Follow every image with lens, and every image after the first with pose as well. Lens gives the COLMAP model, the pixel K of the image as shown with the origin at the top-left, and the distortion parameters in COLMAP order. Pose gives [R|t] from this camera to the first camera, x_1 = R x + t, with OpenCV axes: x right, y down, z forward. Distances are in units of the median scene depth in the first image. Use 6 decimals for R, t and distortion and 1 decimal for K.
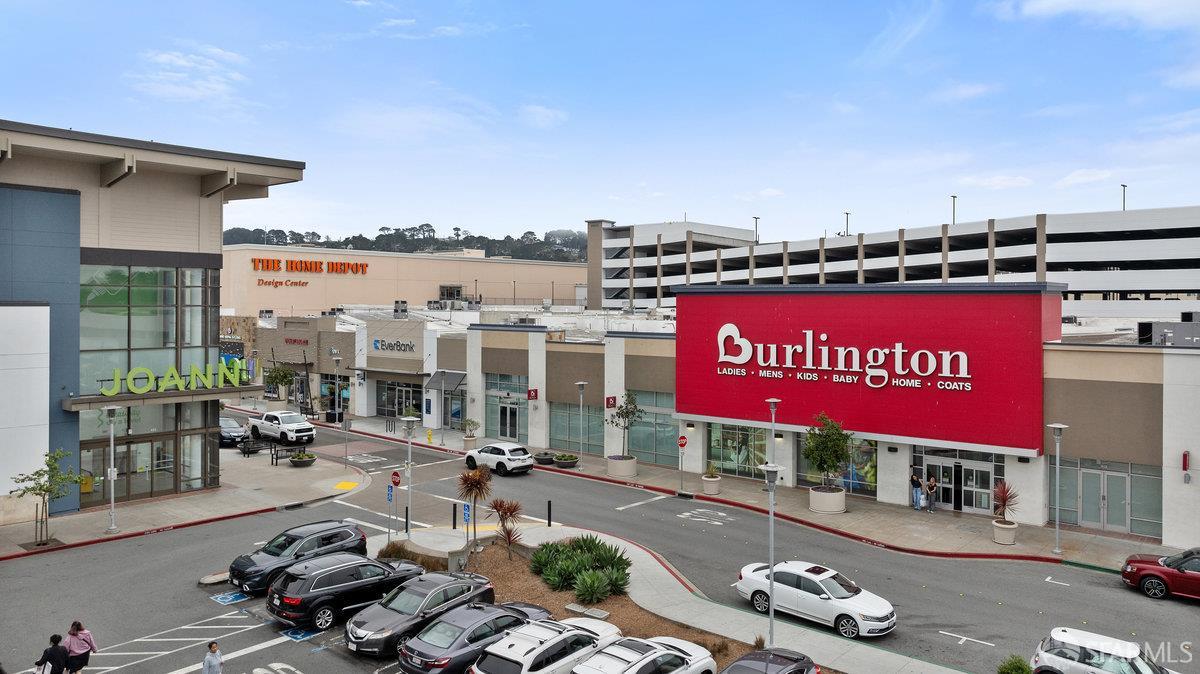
lens RADIAL K [[850.0, 0, 601.4], [0, 850.0, 331.5], [0, 0, 1]] dist [-0.001952, -0.000200]
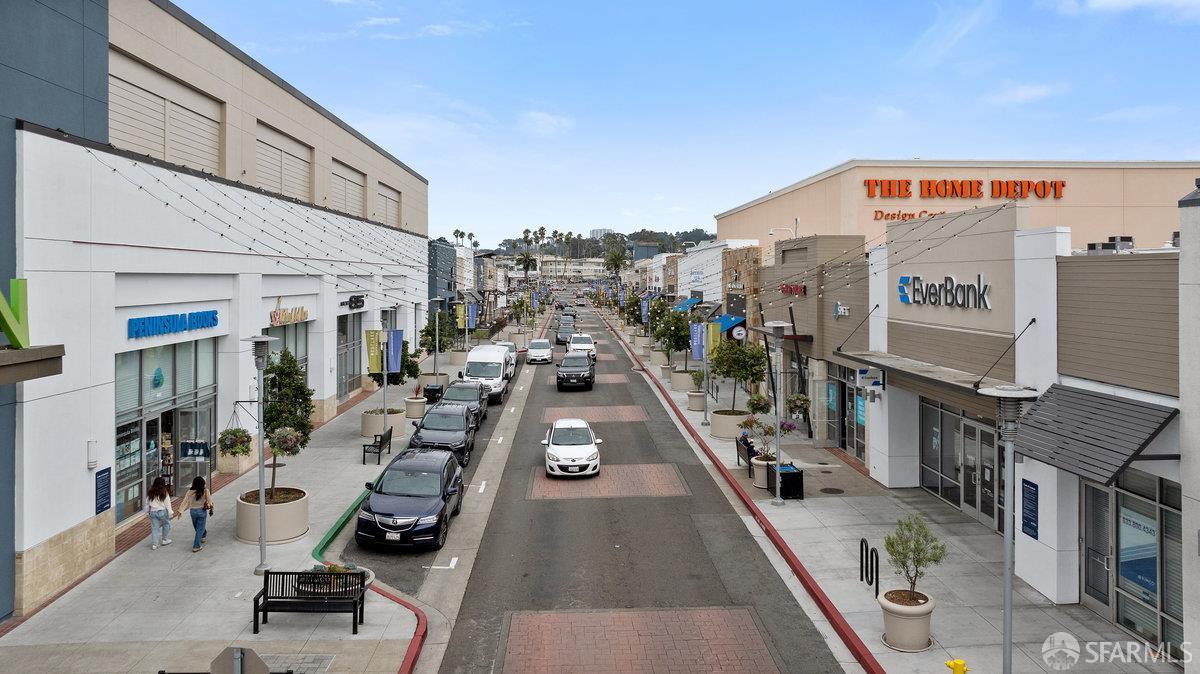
lens RADIAL K [[850.0, 0, 600.3], [0, 850.0, 331.5], [0, 0, 1]] dist [-0.001952, -0.000200]
pose [[0.676614, 0.031438, -0.735666, -0.051876], [-0.007860, 0.999340, 0.035477, 0.011784], [0.736296, -0.018222, 0.676414, 0.379008]]
